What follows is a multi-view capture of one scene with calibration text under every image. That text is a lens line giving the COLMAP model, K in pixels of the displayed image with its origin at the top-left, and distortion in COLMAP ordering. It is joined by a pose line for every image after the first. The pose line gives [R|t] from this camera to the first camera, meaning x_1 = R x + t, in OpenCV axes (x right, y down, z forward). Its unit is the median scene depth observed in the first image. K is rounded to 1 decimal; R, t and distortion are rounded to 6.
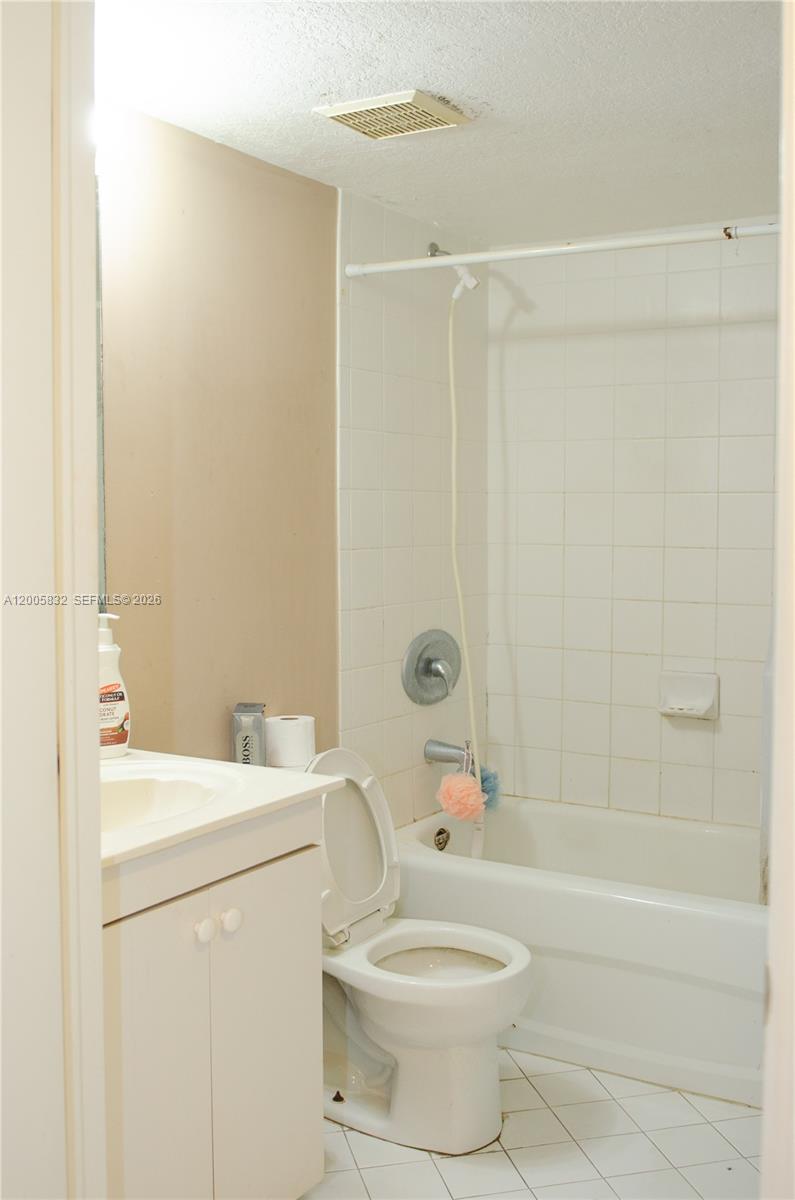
lens RADIAL K [[1317.0, 0, 397.9], [0, 1317.0, 605.6], [0, 0, 1]] dist [-0.049588, 0.000000]
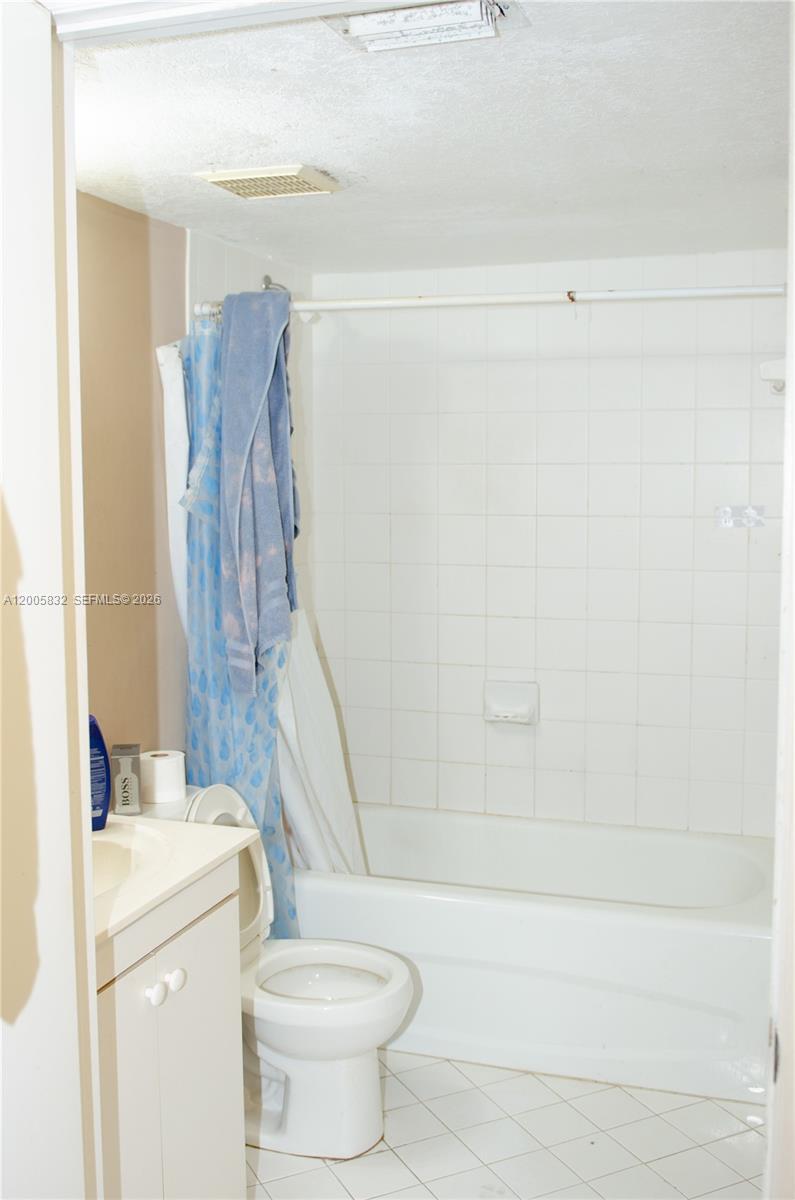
lens RADIAL K [[1317.0, 0, 391.6], [0, 1317.0, 594.7], [0, 0, 1]] dist [-0.049588, 0.000000]
pose [[0.974606, -0.028582, 0.222095, -0.139115], [0.019729, 0.998924, 0.041975, -0.084106], [-0.223056, -0.036528, 0.974121, -0.037364]]
